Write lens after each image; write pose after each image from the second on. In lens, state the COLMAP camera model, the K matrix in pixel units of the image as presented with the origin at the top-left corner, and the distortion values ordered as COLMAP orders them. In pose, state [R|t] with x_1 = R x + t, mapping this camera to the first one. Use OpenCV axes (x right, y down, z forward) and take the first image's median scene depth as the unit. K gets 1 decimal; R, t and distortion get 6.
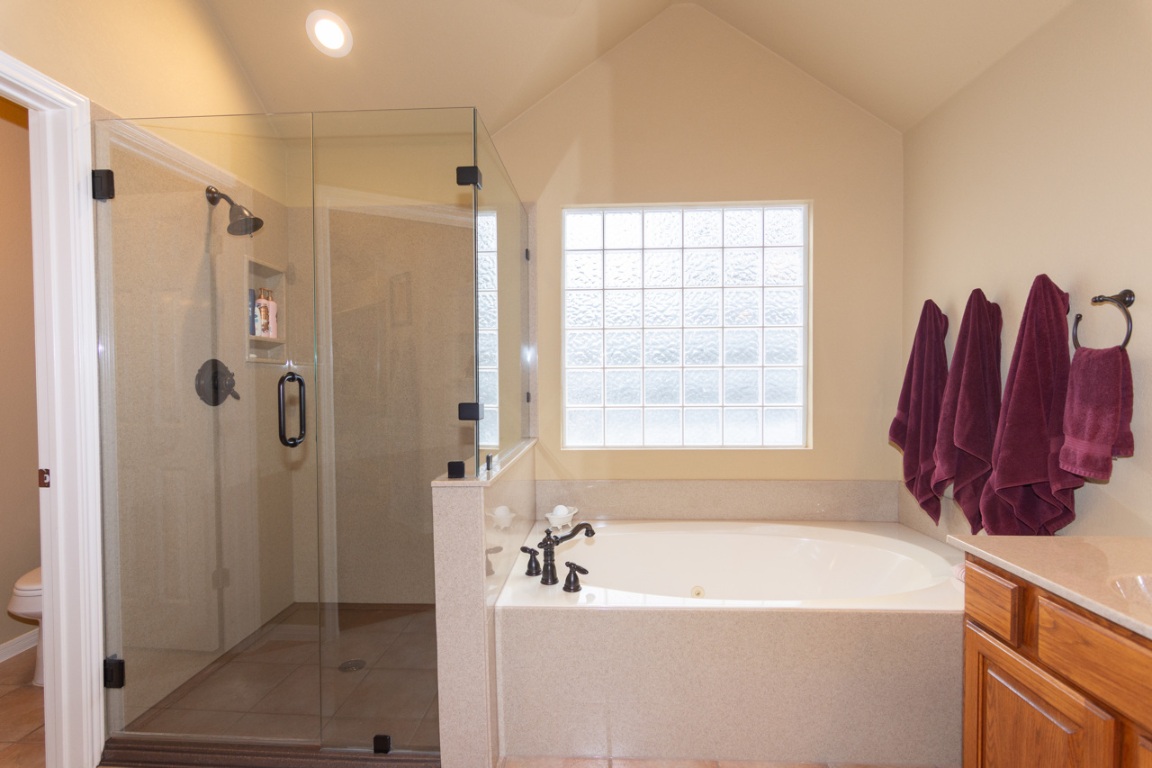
lens RADIAL K [[568.3, 0, 577.0], [0, 568.3, 385.4], [0, 0, 1]] dist [-0.002296, 0.003341]
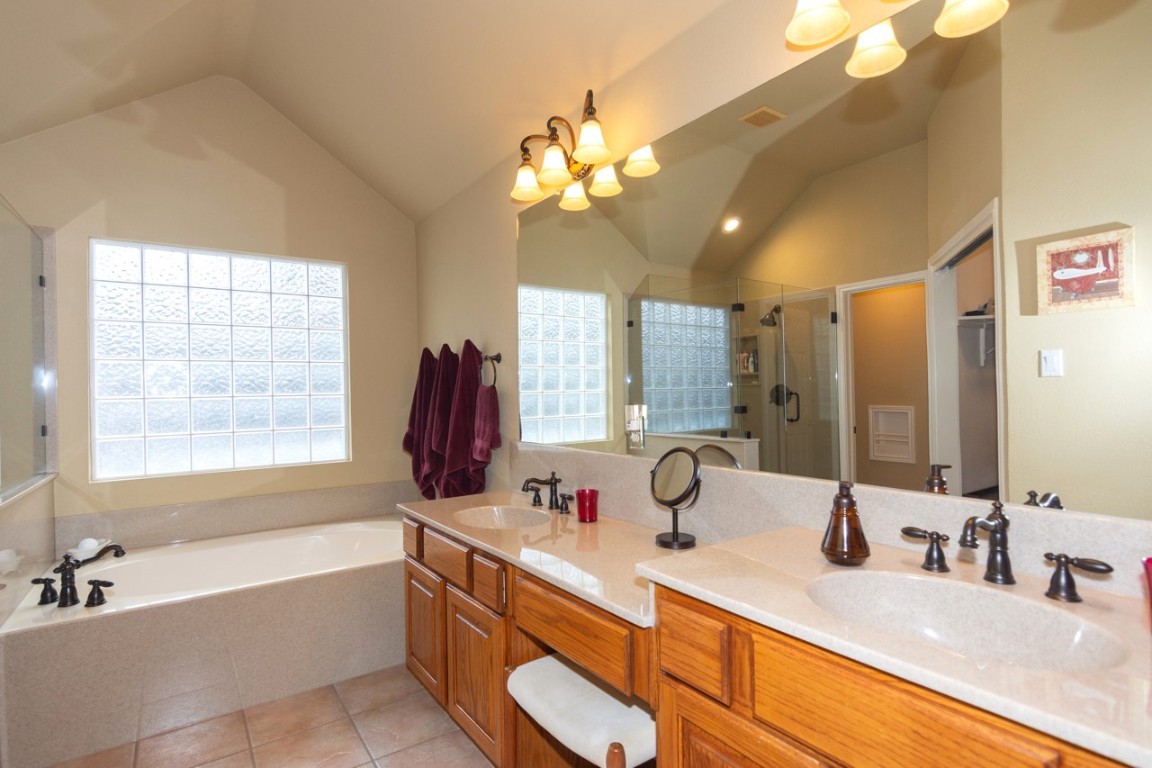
lens RADIAL K [[568.3, 0, 564.6], [0, 568.3, 388.9], [0, 0, 1]] dist [-0.002296, 0.003341]
pose [[0.796024, -0.004755, 0.605246, 0.033075], [0.024693, 0.999392, -0.024625, -0.004151], [-0.604761, 0.034548, 0.795657, -0.286682]]
